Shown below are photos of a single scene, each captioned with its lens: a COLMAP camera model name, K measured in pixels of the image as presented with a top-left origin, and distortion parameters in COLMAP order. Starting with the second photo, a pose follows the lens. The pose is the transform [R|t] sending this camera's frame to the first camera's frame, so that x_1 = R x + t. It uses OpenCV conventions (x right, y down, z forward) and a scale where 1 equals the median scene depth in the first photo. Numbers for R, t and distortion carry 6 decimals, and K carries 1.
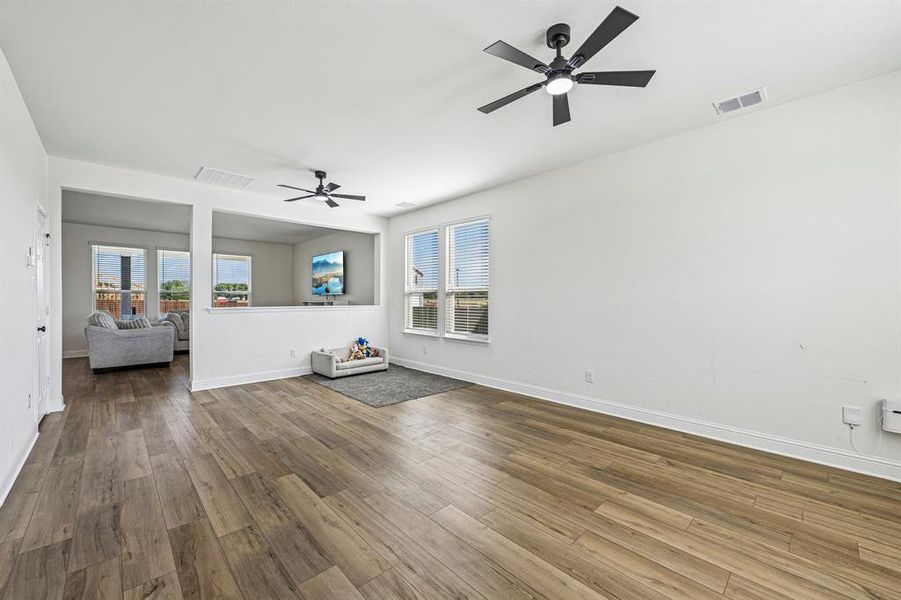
lens RADIAL K [[360.1, 0, 450.5], [0, 360.1, 300.0], [0, 0, 1]] dist [-0.000862, -0.000162]
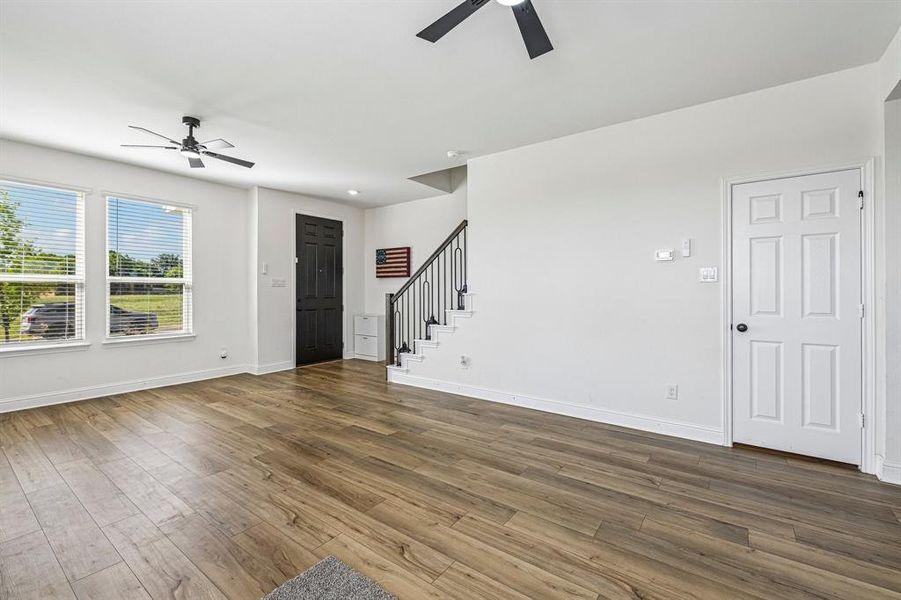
lens RADIAL K [[385.2, 0, 450.1], [0, 385.2, 290.3], [0, 0, 1]] dist [0.000146, 0.000083]
pose [[-0.984376, -0.000864, -0.176080, -0.335682], [-0.001353, 0.999996, 0.002658, -0.008380], [0.176077, 0.002855, -0.984372, 1.880232]]
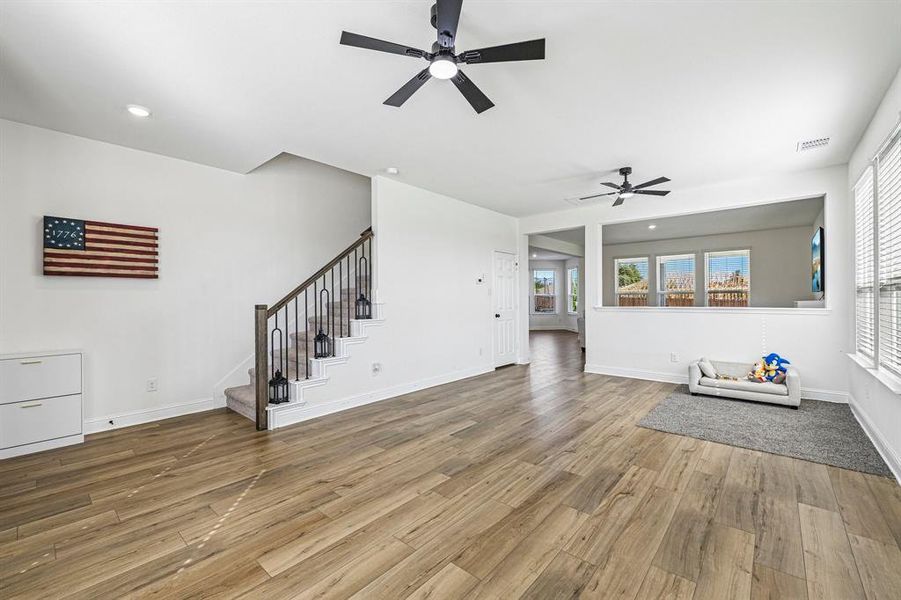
lens RADIAL K [[370.6, 0, 450.5], [0, 370.6, 300.0], [0, 0, 1]] dist [-0.000057, 0.000023]
pose [[0.089605, 0.000449, -0.995977, 0.823581], [0.002582, 0.999996, 0.000683, -0.003487], [0.995974, -0.002633, 0.089604, 0.619162]]
